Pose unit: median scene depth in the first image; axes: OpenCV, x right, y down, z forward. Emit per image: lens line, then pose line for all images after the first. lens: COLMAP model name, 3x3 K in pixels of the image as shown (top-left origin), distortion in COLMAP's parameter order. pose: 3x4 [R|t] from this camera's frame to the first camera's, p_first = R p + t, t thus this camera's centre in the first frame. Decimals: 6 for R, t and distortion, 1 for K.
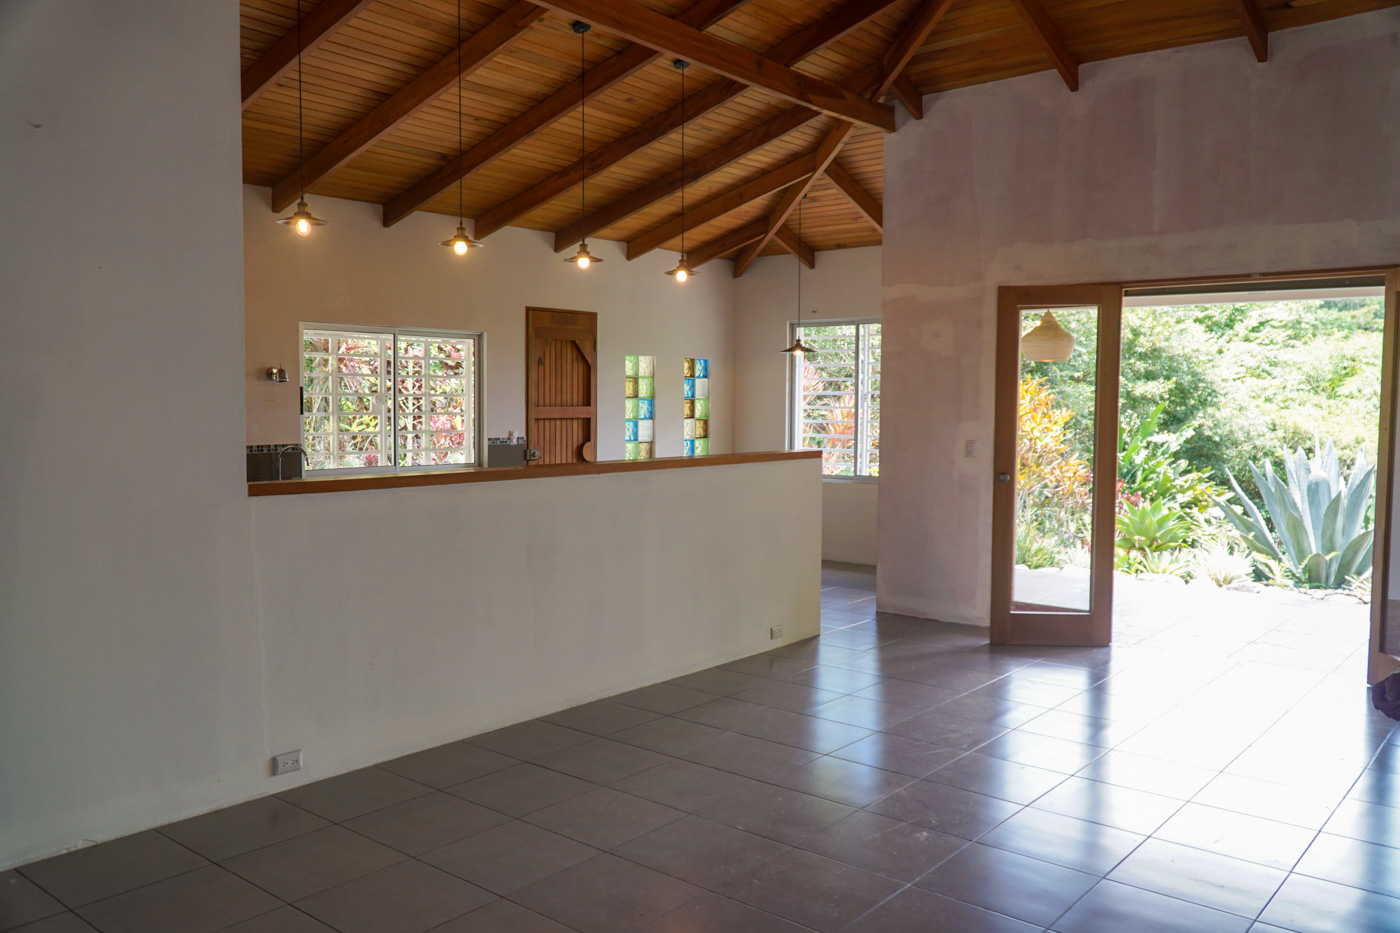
lens RADIAL K [[1108.6, 0, 700.0], [0, 1108.6, 466.5], [0, 0, 1]] dist [0.001565, -0.004380]
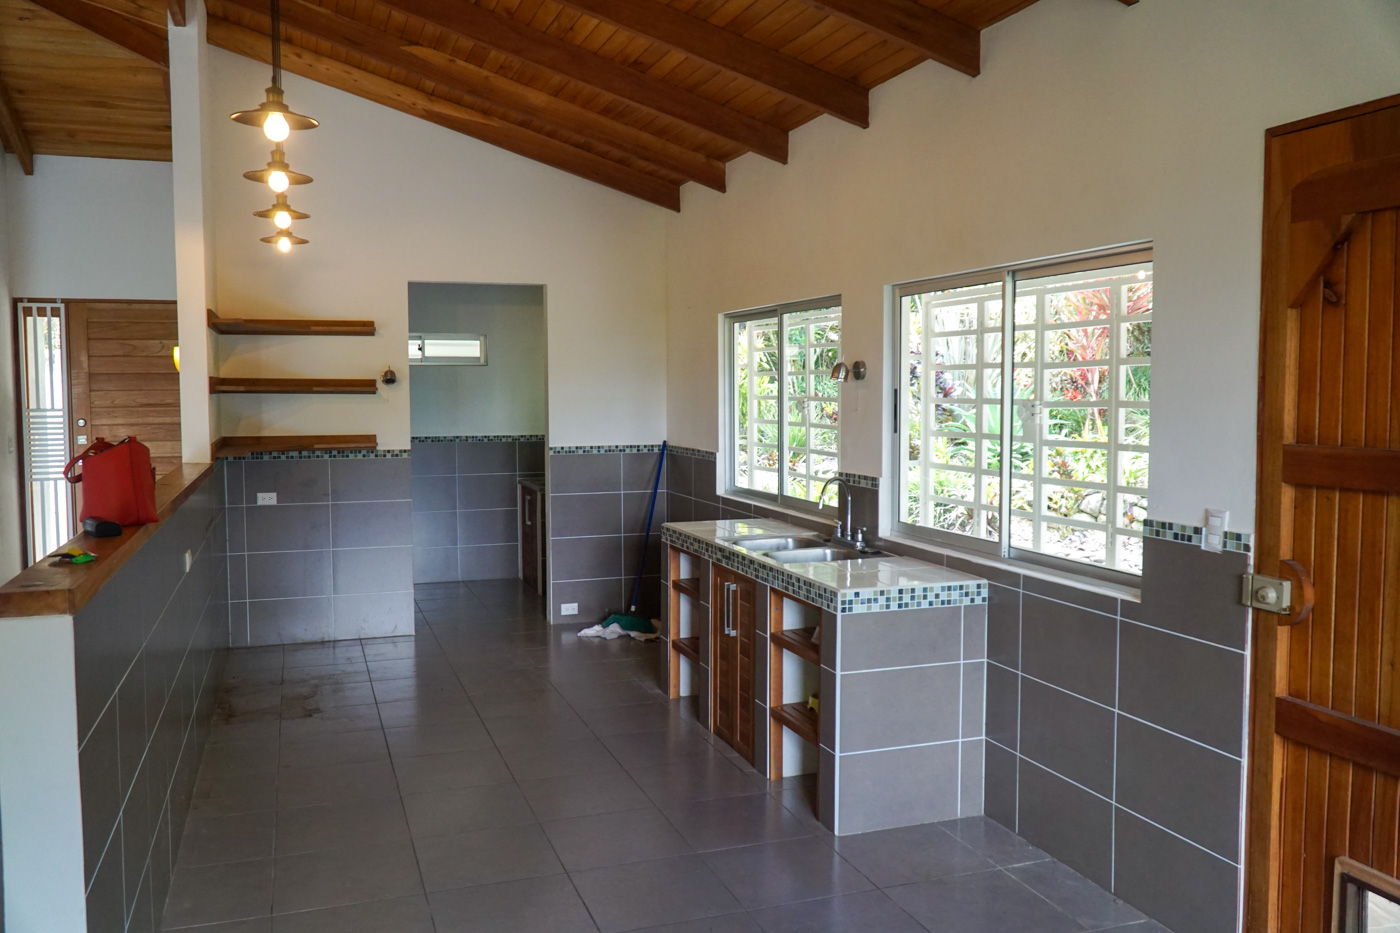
lens RADIAL K [[1109.2, 0, 700.0], [0, 1109.2, 466.5], [0, 0, 1]] dist [0.001280, -0.015518]
pose [[-0.506046, 0.052877, -0.860884, 0.211875], [-0.058922, 0.993668, 0.095669, -0.070989], [0.860491, 0.099138, -0.499726, 1.063488]]
